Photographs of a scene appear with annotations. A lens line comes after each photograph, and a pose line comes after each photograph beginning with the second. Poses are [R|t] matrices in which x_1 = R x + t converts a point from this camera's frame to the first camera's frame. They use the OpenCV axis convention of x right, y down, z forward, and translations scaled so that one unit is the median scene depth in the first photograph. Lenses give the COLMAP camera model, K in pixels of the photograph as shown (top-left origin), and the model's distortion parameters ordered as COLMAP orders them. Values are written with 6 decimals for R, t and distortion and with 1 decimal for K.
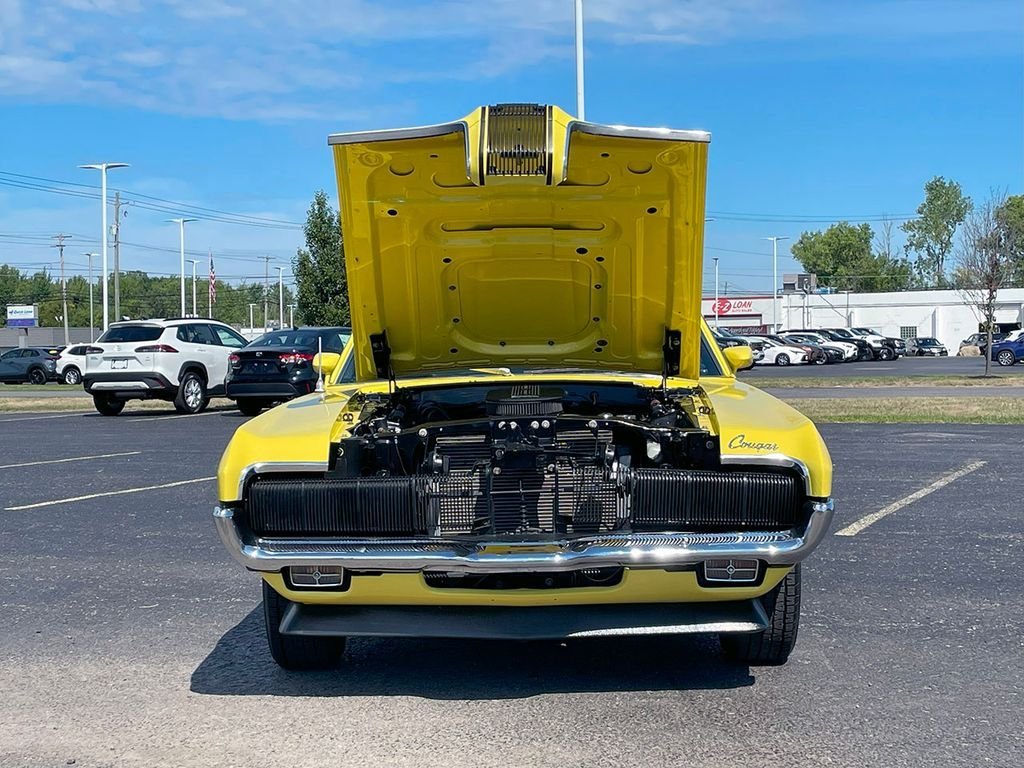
lens RADIAL K [[1619.8, 0, 573.6], [0, 1619.8, 338.3], [0, 0, 1]] dist [0.232207, 0.000000]
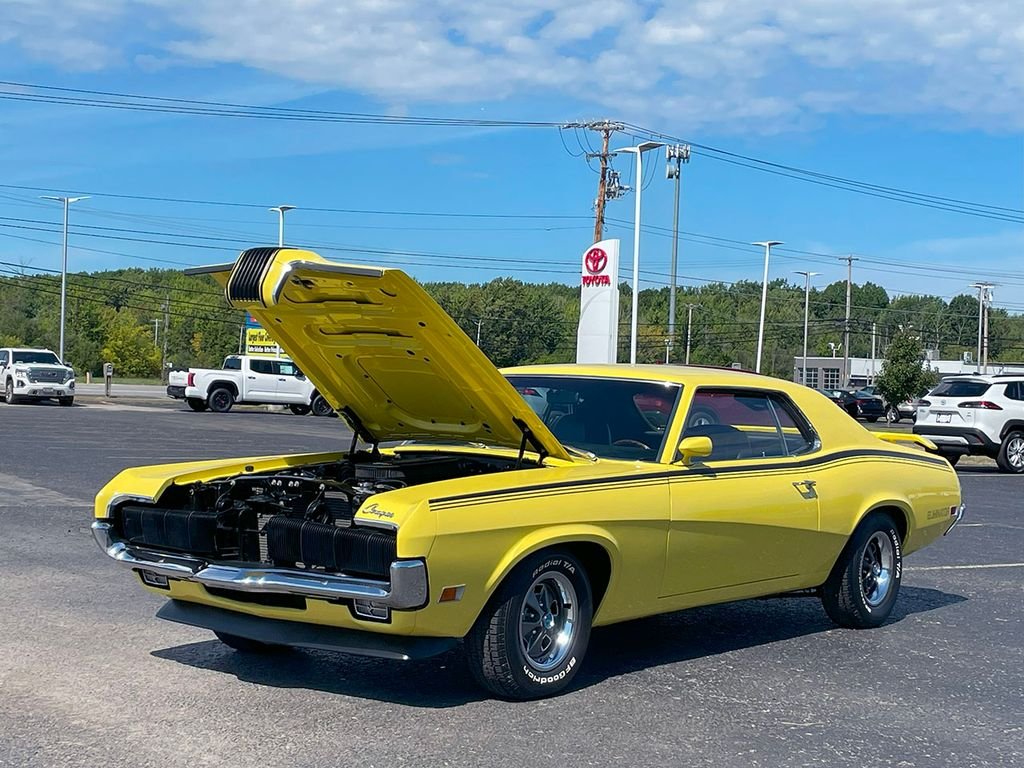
lens RADIAL K [[1735.1, 0, 540.2], [0, 1735.1, 346.6], [0, 0, 1]] dist [0.118828, 0.000000]
pose [[0.800906, 0.033043, -0.597878, 0.163346], [-0.045961, 0.998923, -0.006360, -0.009910], [0.597024, 0.032573, 0.801562, -0.005132]]
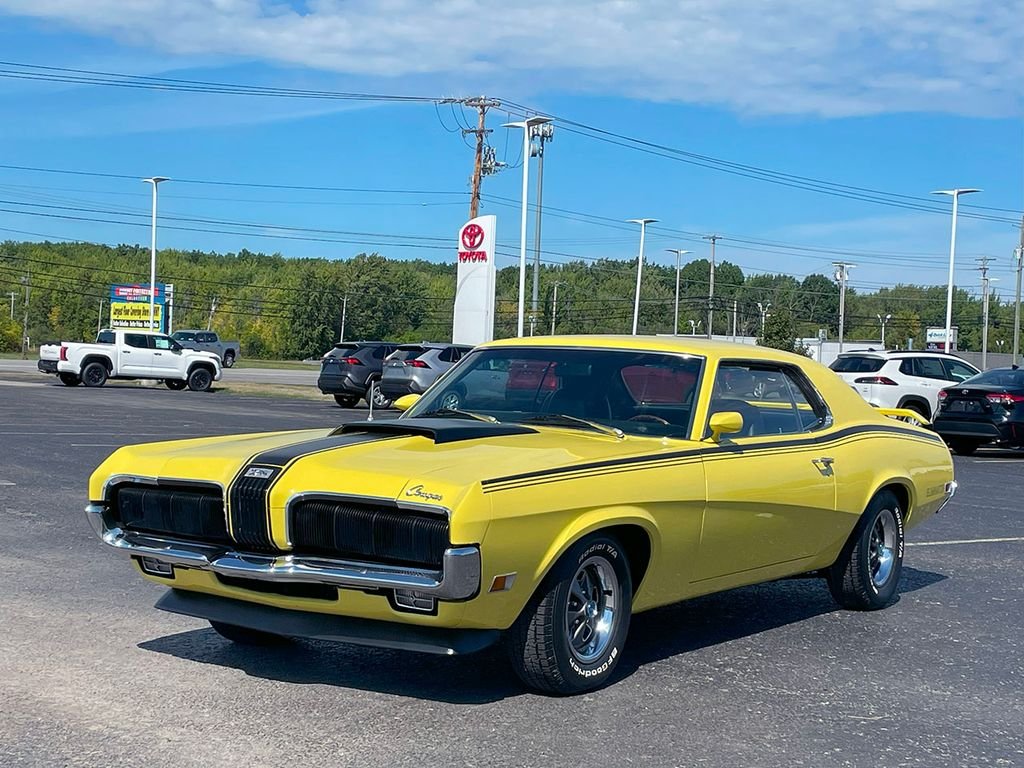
lens RADIAL K [[1714.7, 0, 544.0], [0, 1714.7, 372.1], [0, 0, 1]] dist [0.108818, 0.000000]
pose [[0.846651, 0.052013, -0.529600, 0.131907], [-0.049896, 0.998587, 0.018305, -0.007845], [0.529803, 0.010927, 0.848050, -0.001190]]
